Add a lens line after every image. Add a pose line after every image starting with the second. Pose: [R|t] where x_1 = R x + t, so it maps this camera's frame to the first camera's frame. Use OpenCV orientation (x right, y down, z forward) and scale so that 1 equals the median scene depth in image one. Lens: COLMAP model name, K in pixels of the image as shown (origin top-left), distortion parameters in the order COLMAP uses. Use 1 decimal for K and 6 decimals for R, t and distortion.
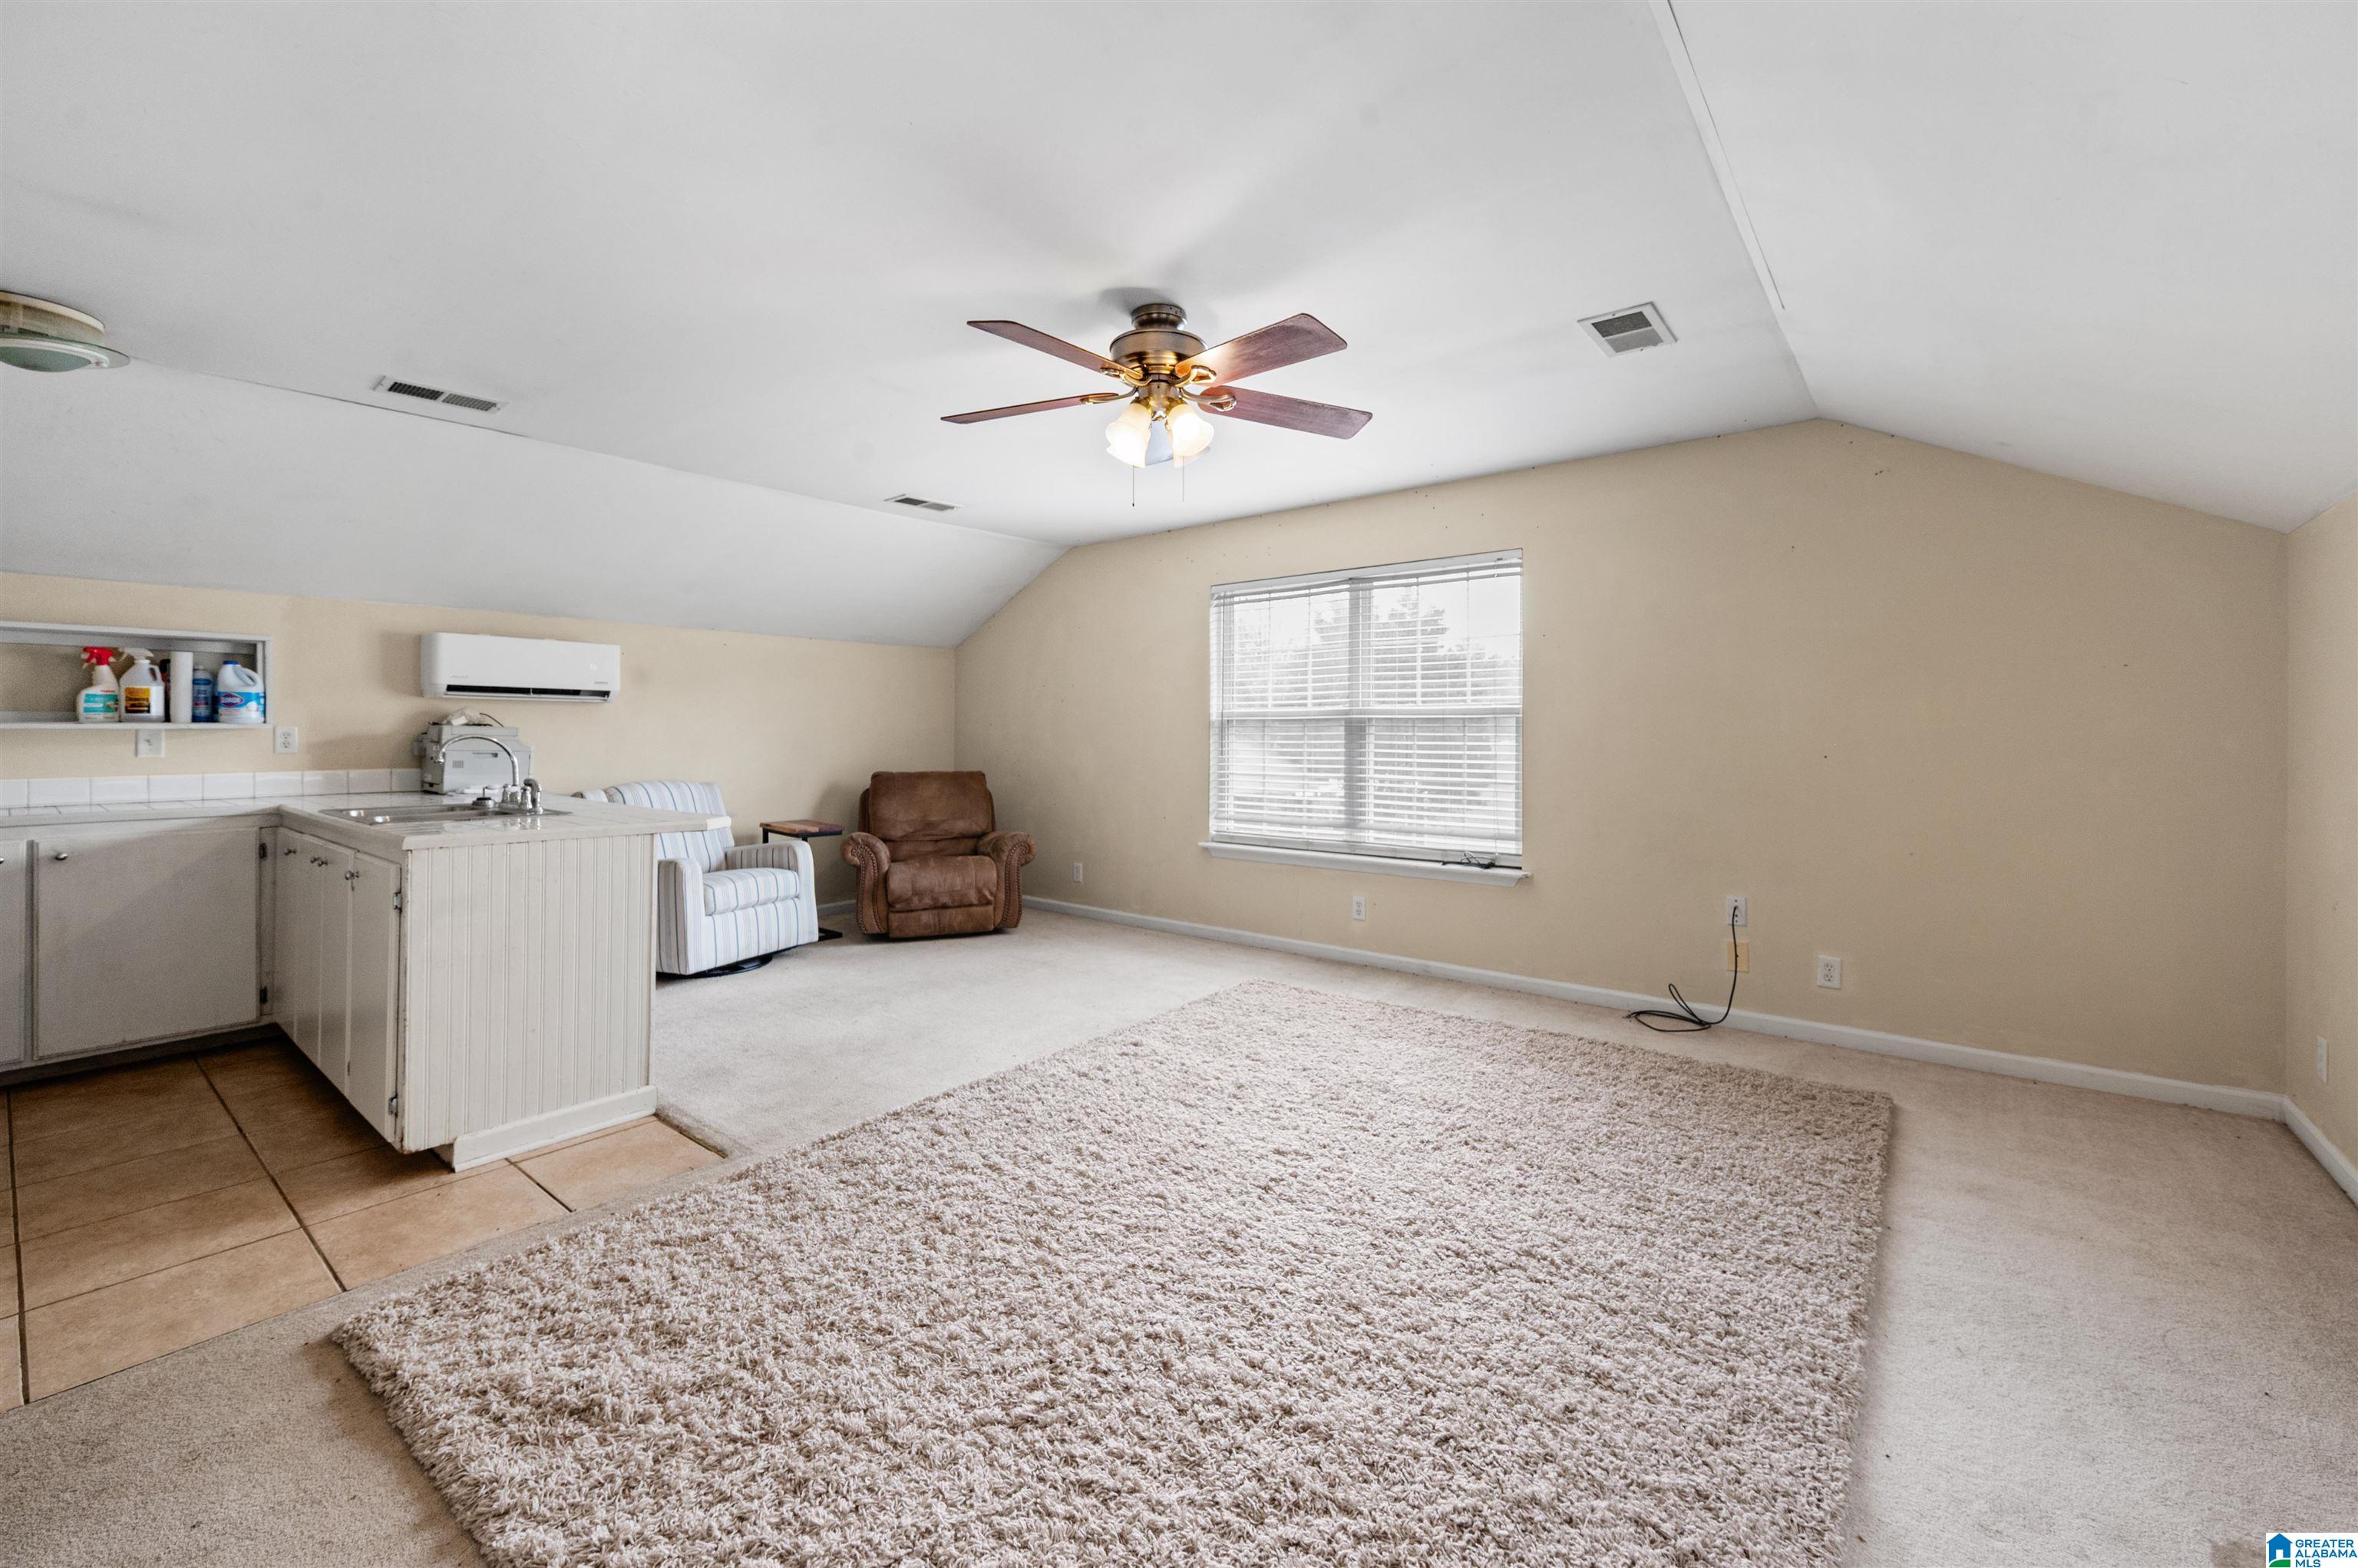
lens RADIAL K [[961.1, 0, 1181.7], [0, 961.1, 740.3], [0, 0, 1]] dist [0.004175, 0.000166]
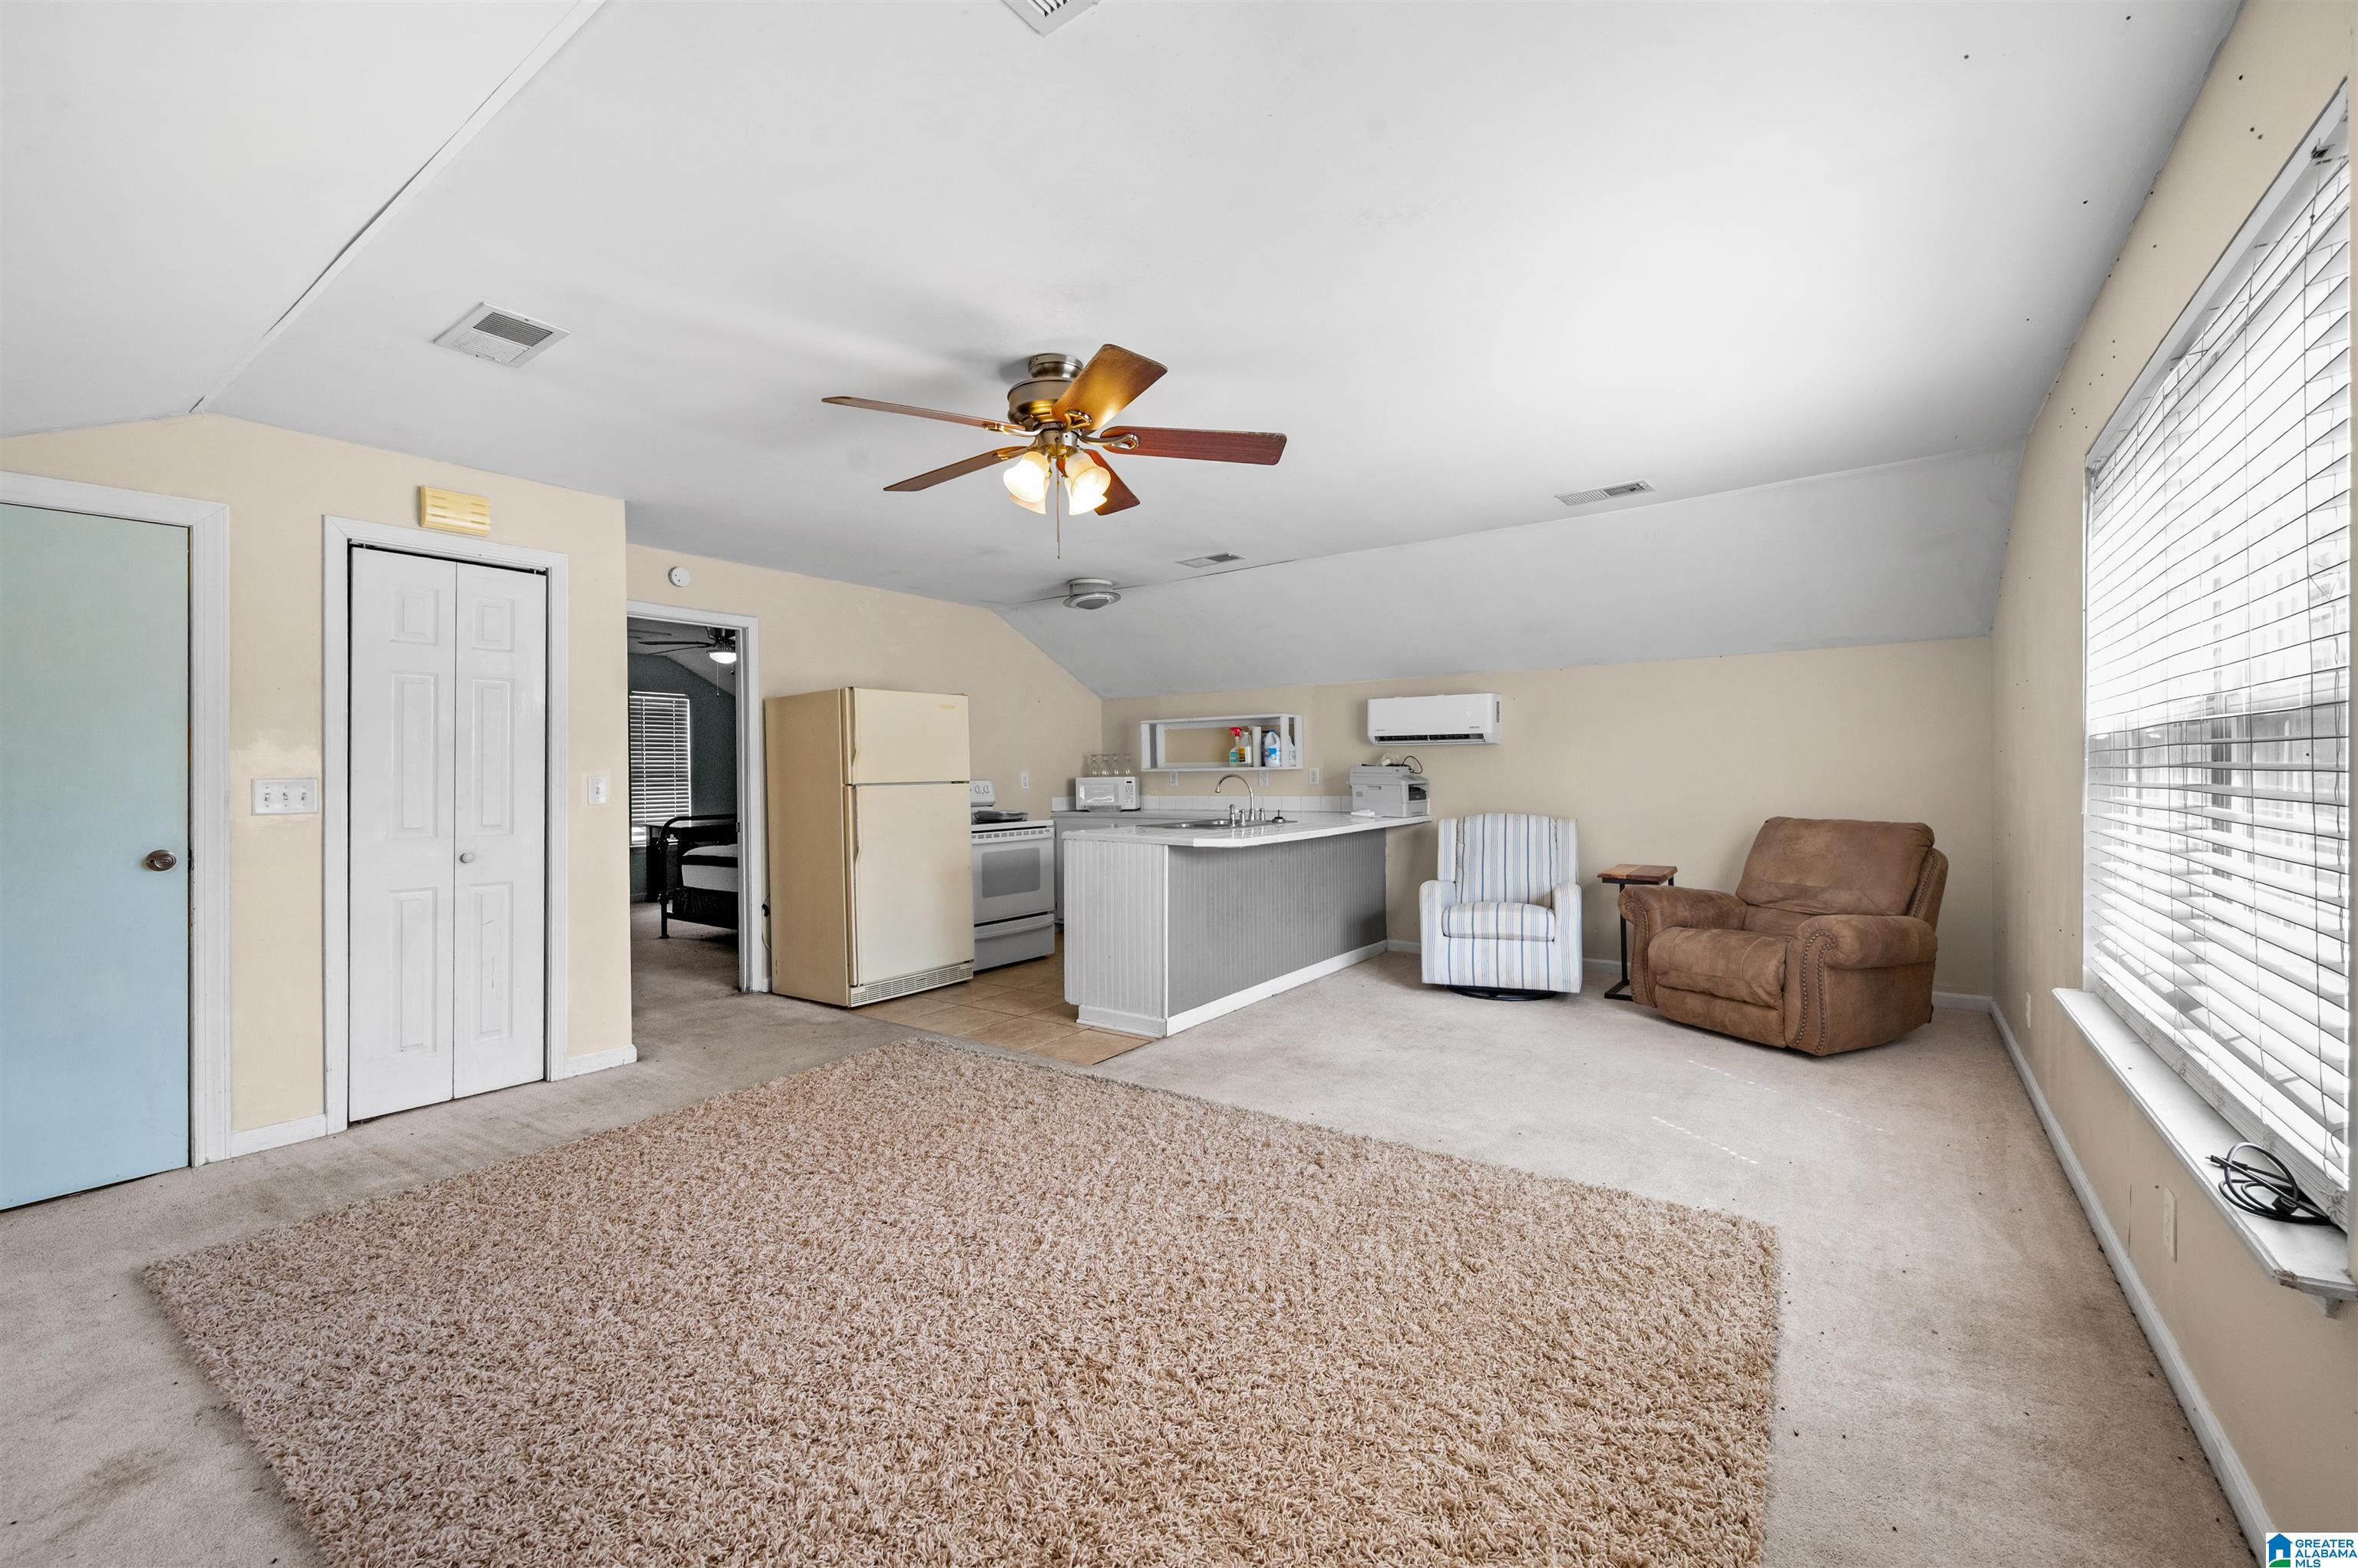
lens RADIAL K [[961.1, 0, 1177.2], [0, 961.1, 772.6], [0, 0, 1]] dist [0.004175, 0.000166]
pose [[0.046995, 0.001092, -0.998895, 0.651544], [0.004841, 0.999987, 0.001321, -0.009838], [0.998883, -0.004897, 0.046989, 0.695856]]
